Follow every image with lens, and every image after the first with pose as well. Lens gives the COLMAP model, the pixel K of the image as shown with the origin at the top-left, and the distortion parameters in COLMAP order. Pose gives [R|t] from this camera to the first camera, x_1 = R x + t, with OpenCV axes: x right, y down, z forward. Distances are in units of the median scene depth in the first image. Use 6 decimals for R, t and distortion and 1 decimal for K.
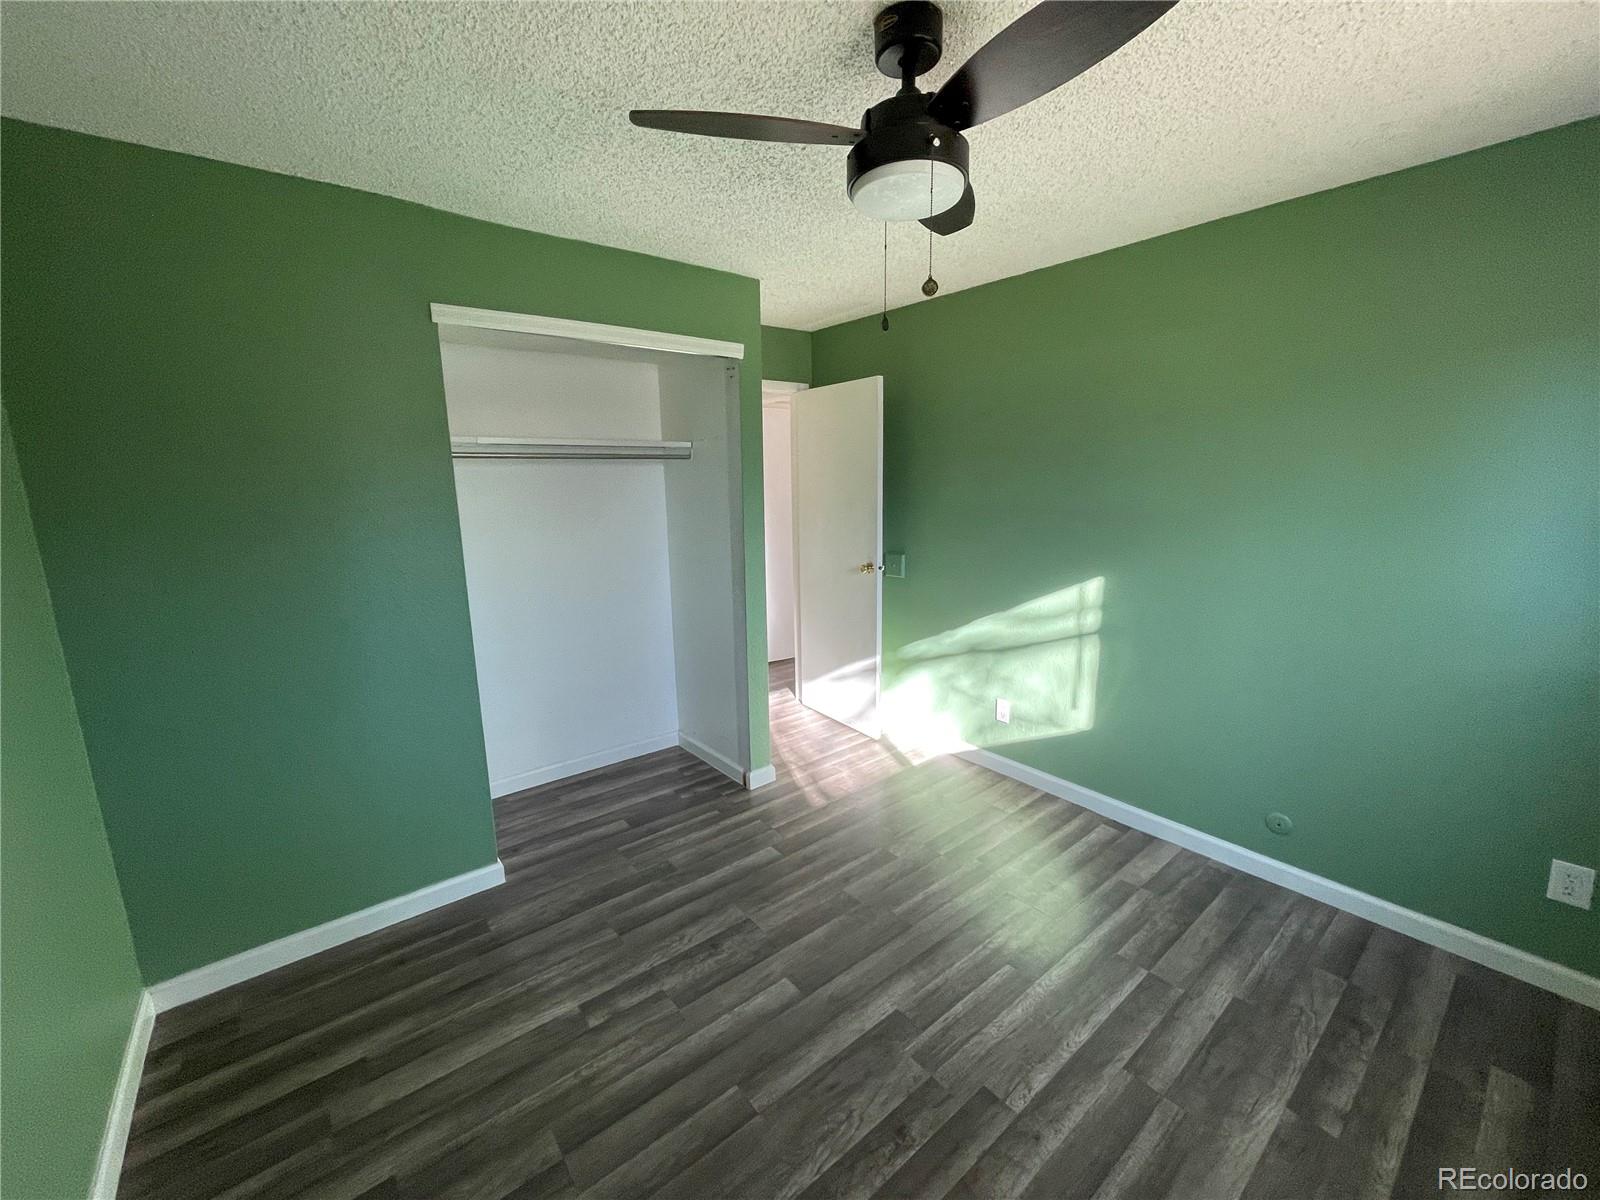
lens RADIAL K [[646.3, 0, 792.6], [0, 646.3, 597.2], [0, 0, 1]] dist [-0.004140, 0.001220]
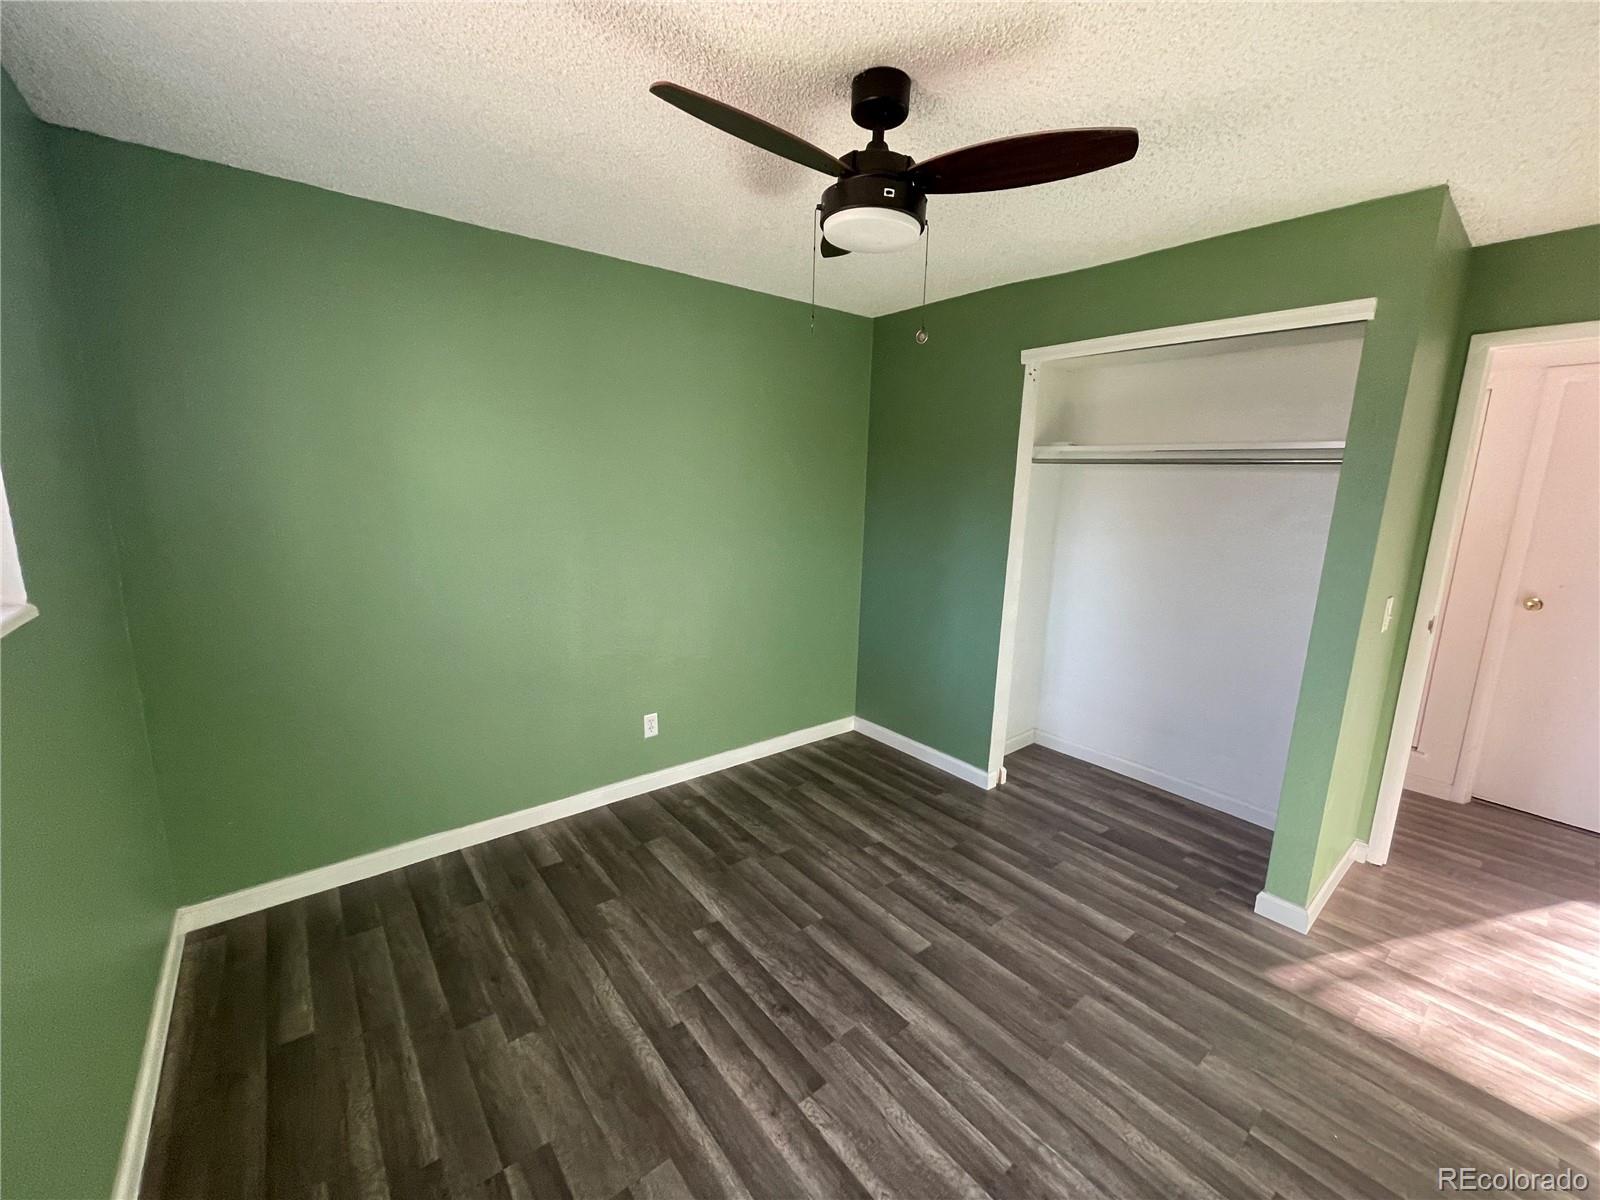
lens RADIAL K [[646.3, 0, 811.2], [0, 646.3, 598.1], [0, 0, 1]] dist [-0.004140, 0.001220]
pose [[0.013623, 0.200143, -0.979672, 0.920904], [-0.211104, 0.958254, 0.192832, -0.128605], [0.977369, 0.204186, 0.055305, 0.621557]]
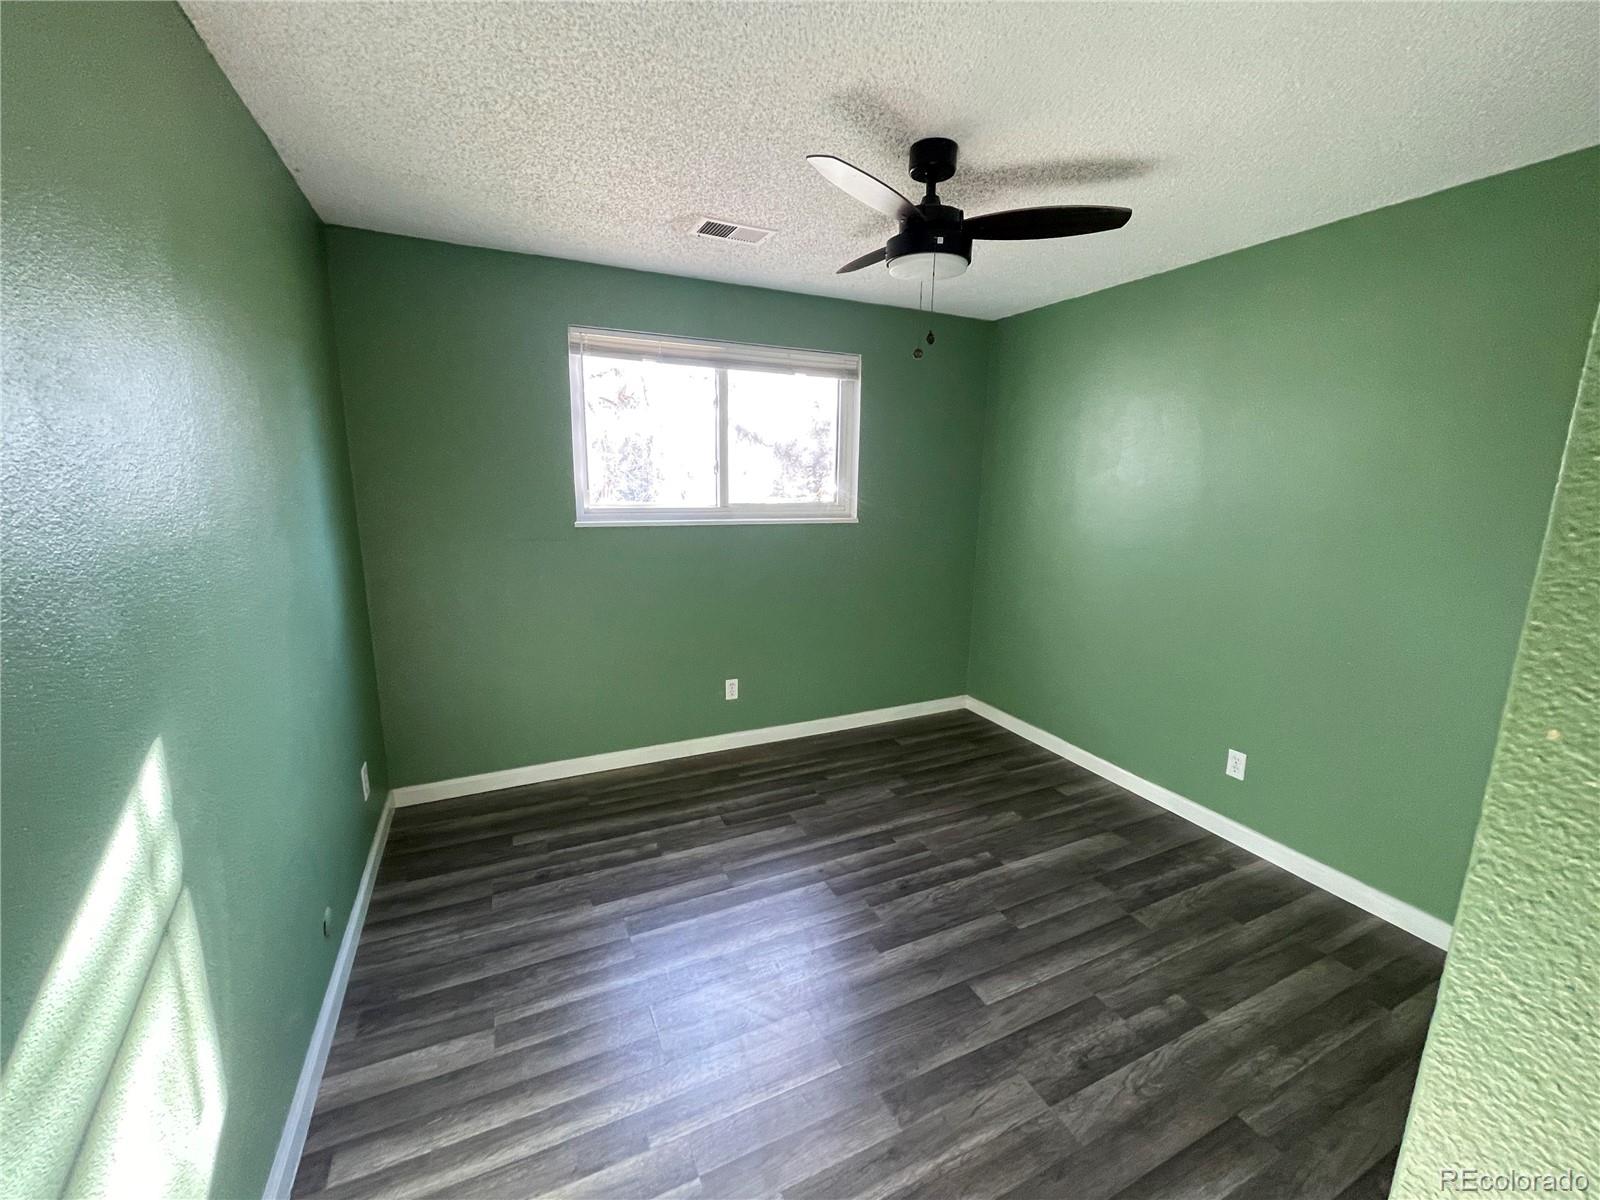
lens RADIAL K [[646.3, 0, 793.5], [0, 646.3, 600.3], [0, 0, 1]] dist [-0.004140, 0.001220]
pose [[-0.971476, -0.045603, 0.232712, 0.070667], [0.044060, 0.929536, 0.366088, -0.306367], [-0.233009, 0.365899, -0.901013, 1.680440]]
